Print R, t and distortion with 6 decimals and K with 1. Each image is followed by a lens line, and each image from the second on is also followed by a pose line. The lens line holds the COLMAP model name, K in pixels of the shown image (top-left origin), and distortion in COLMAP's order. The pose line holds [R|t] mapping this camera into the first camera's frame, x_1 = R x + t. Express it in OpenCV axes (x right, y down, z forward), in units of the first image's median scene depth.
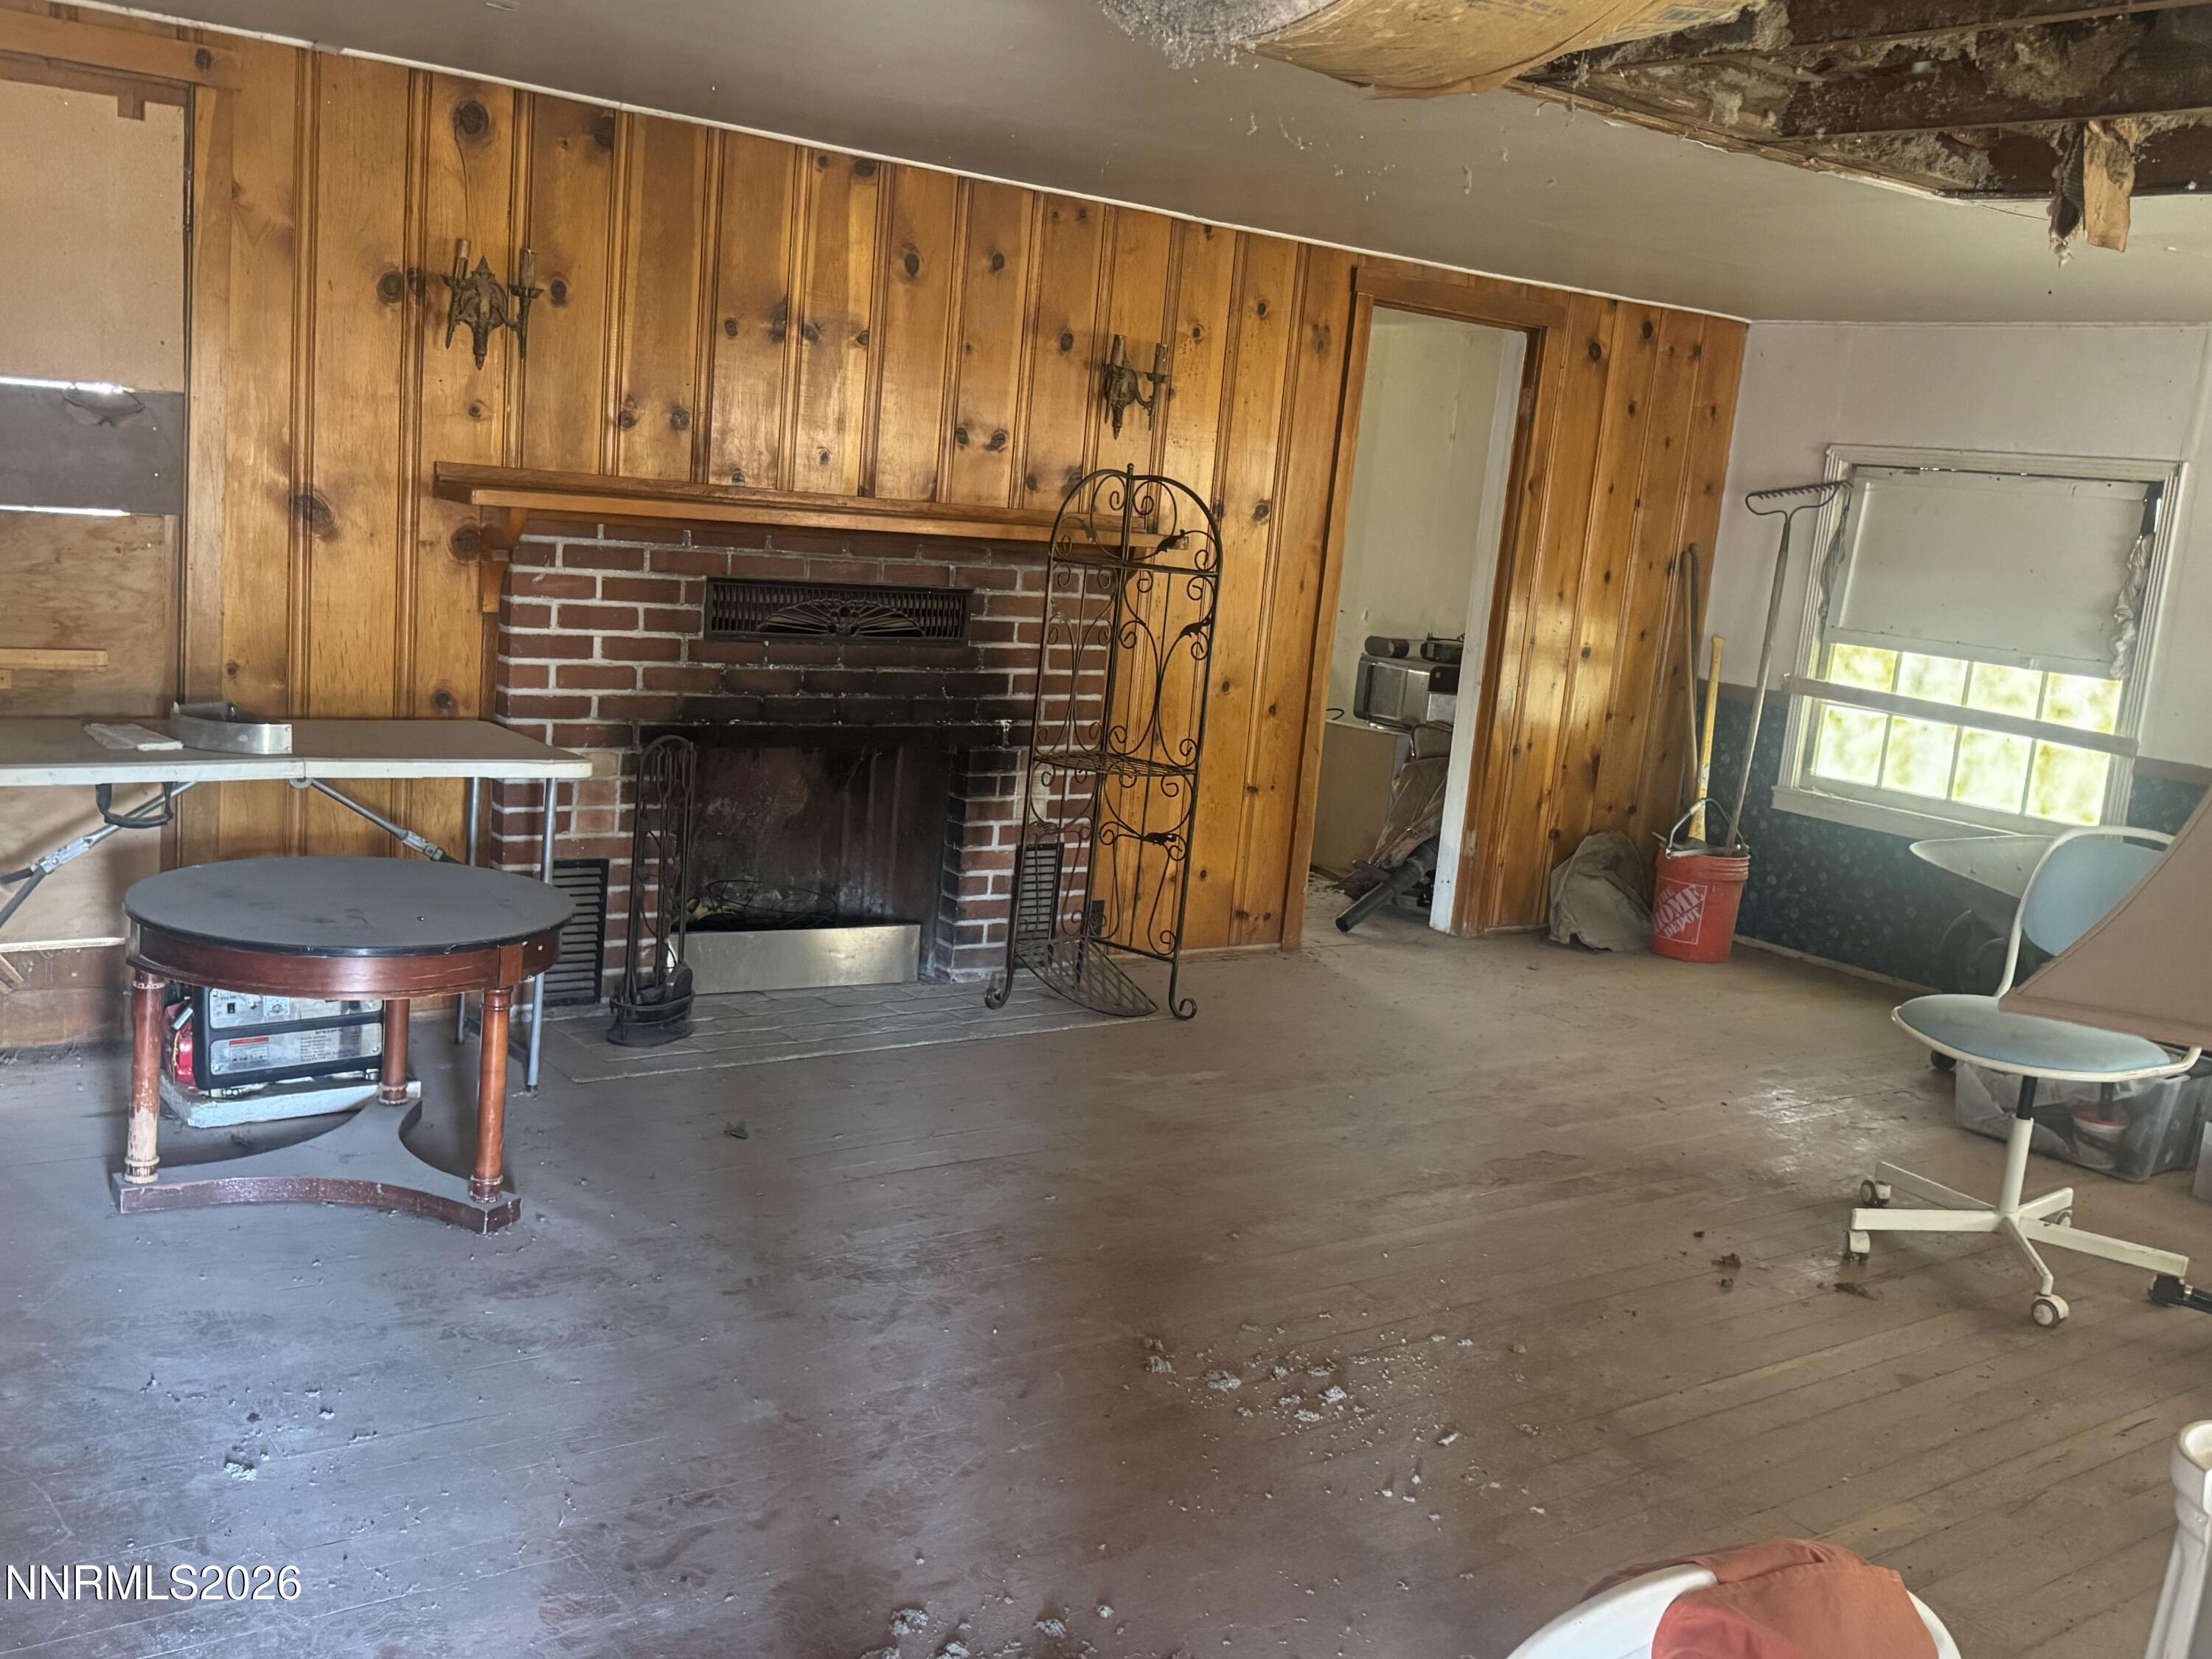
lens RADIAL K [[2060.7, 0, 1111.0], [0, 2060.7, 808.2], [0, 0, 1]] dist [0.199964, -0.391718]
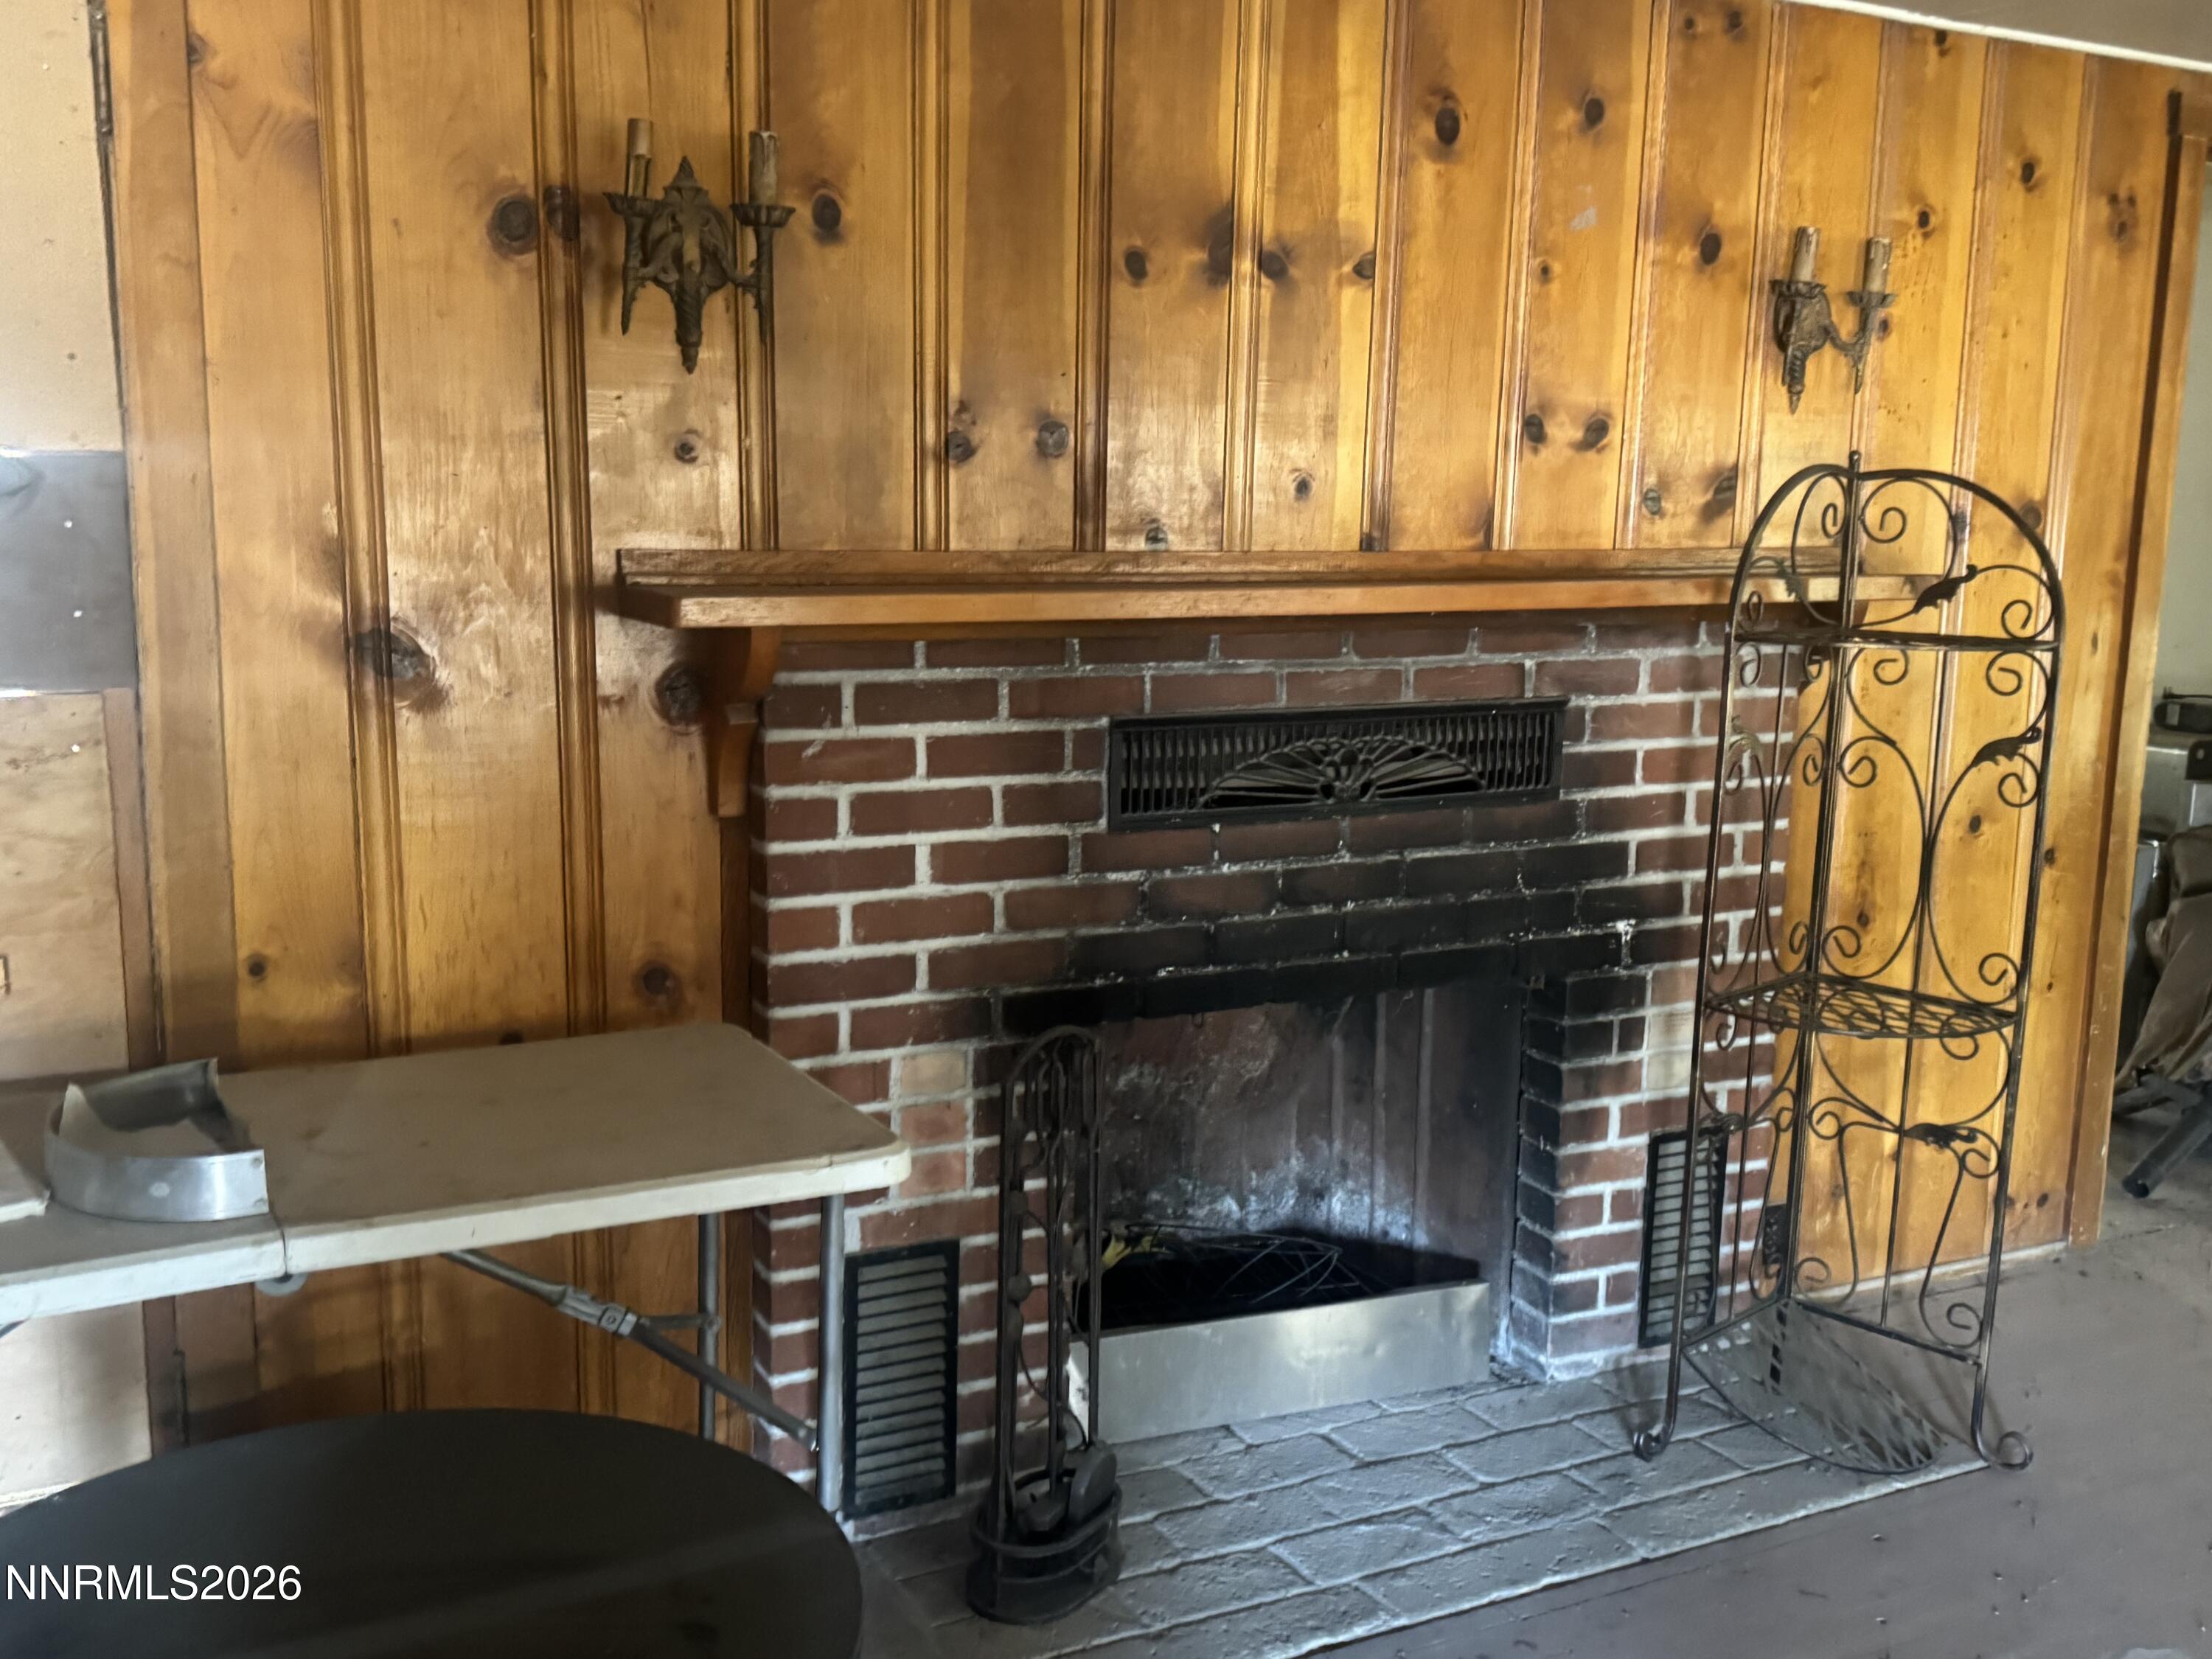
lens RADIAL K [[2060.7, 0, 1111.0], [0, 2060.7, 808.2], [0, 0, 1]] dist [0.199964, -0.391718]
pose [[0.983876, -0.047540, -0.172416, -0.097069], [0.044452, 0.998775, -0.021730, -0.072985], [0.173238, 0.013715, 0.984785, 0.444666]]
